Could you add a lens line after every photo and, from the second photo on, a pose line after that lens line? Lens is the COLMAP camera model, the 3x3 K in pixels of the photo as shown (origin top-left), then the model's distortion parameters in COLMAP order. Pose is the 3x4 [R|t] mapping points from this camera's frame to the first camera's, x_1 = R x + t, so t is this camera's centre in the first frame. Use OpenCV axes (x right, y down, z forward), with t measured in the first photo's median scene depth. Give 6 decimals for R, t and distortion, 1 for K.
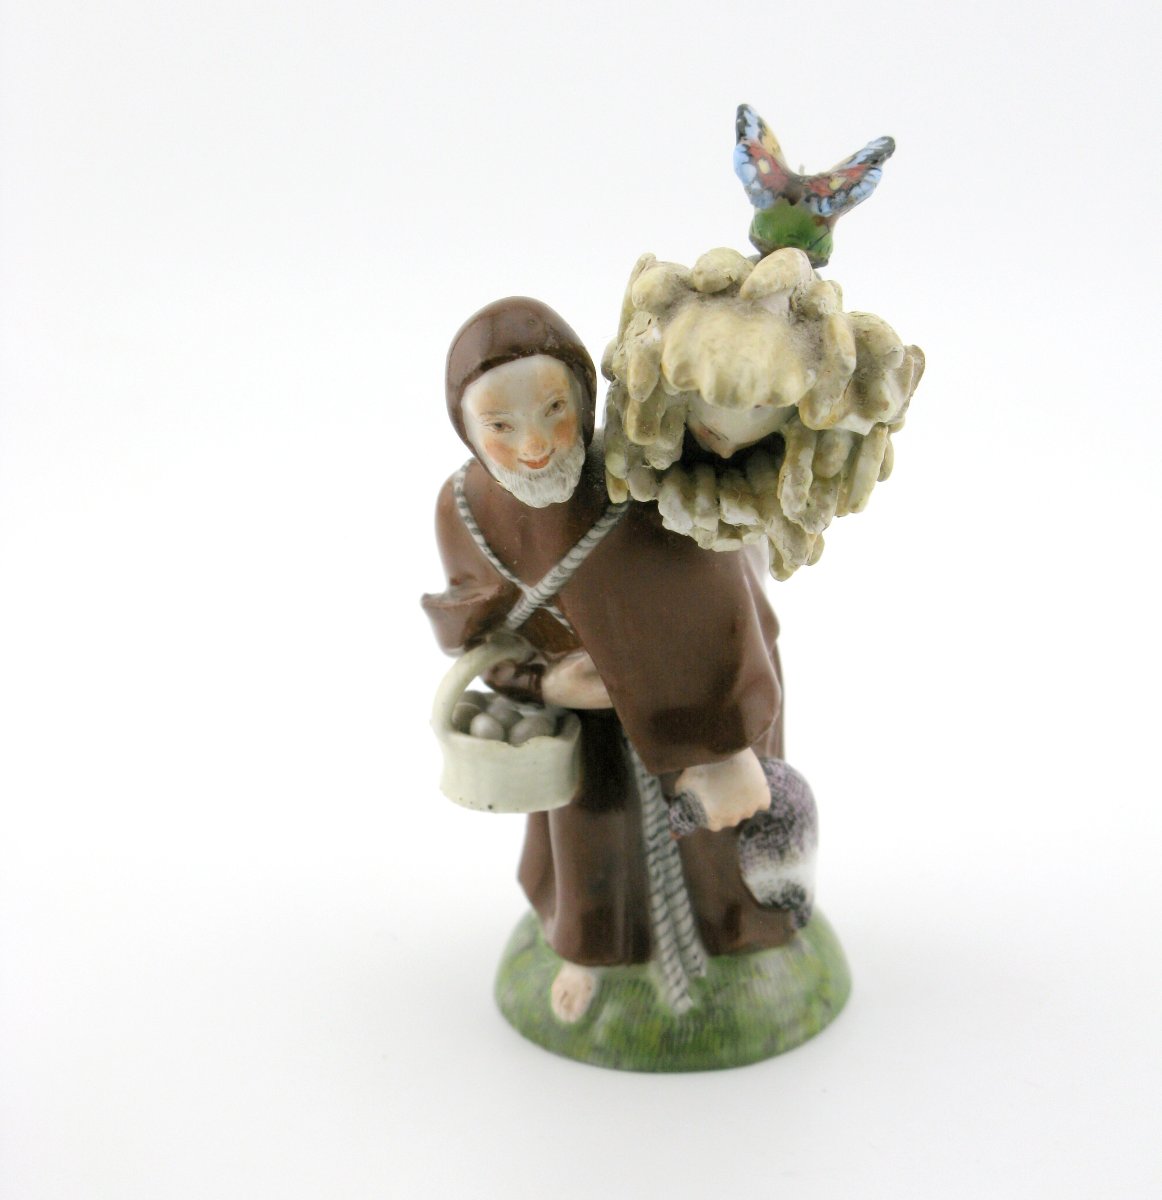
lens RADIAL K [[2560.0, 0, 581.0], [0, 2560.0, 600.0], [0, 0, 1]] dist [-0.061707, -0.023146]
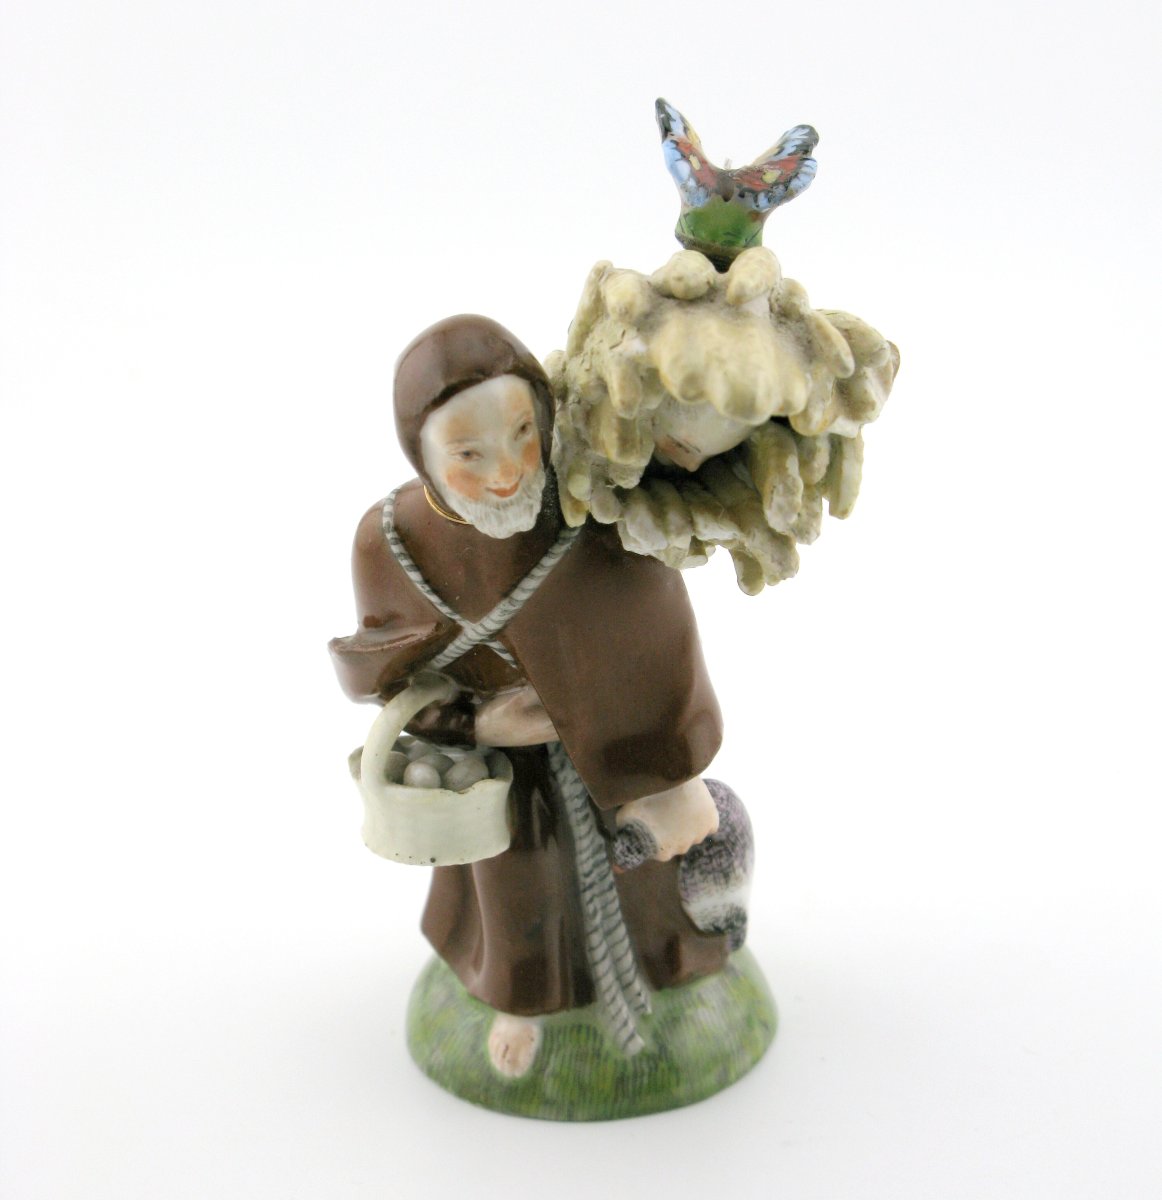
lens RADIAL K [[2560.0, 0, 581.0], [0, 2560.0, 600.0], [0, 0, 1]] dist [-0.061707, -0.023146]
pose [[0.975246, -0.080932, 0.205779, -0.173392], [0.080270, 0.996706, 0.011580, -0.021076], [-0.206039, 0.005224, 0.978530, 0.076442]]
